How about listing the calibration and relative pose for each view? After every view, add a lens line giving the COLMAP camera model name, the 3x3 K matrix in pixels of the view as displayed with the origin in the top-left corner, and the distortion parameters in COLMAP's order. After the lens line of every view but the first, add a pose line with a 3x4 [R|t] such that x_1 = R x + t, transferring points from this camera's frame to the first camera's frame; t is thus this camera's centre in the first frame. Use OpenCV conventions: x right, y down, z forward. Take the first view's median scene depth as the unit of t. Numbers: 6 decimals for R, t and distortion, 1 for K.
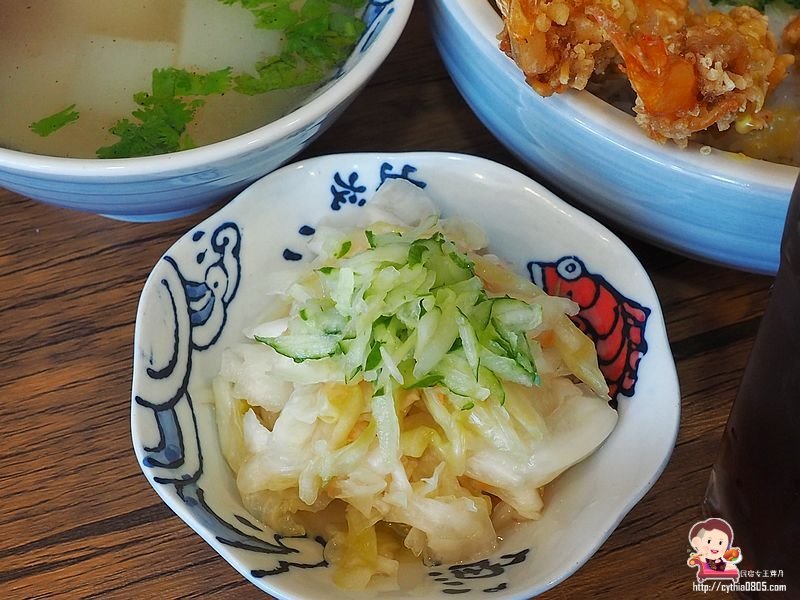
lens RADIAL K [[1274.1, 0, 401.4], [0, 1274.1, 300.0], [0, 0, 1]] dist [0.023070, 0.000000]
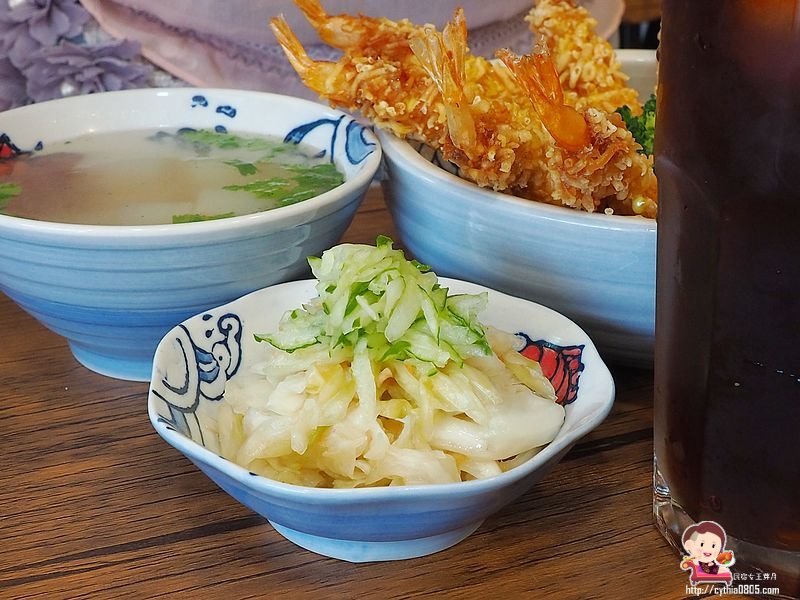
lens RADIAL K [[1274.1, 0, 398.6], [0, 1274.1, 300.1], [0, 0, 1]] dist [0.023070, 0.000000]
pose [[0.998866, -0.044591, 0.016672, 0.003195], [0.047030, 0.869989, -0.490823, 0.551251], [0.007381, 0.491050, 0.871100, -0.064829]]
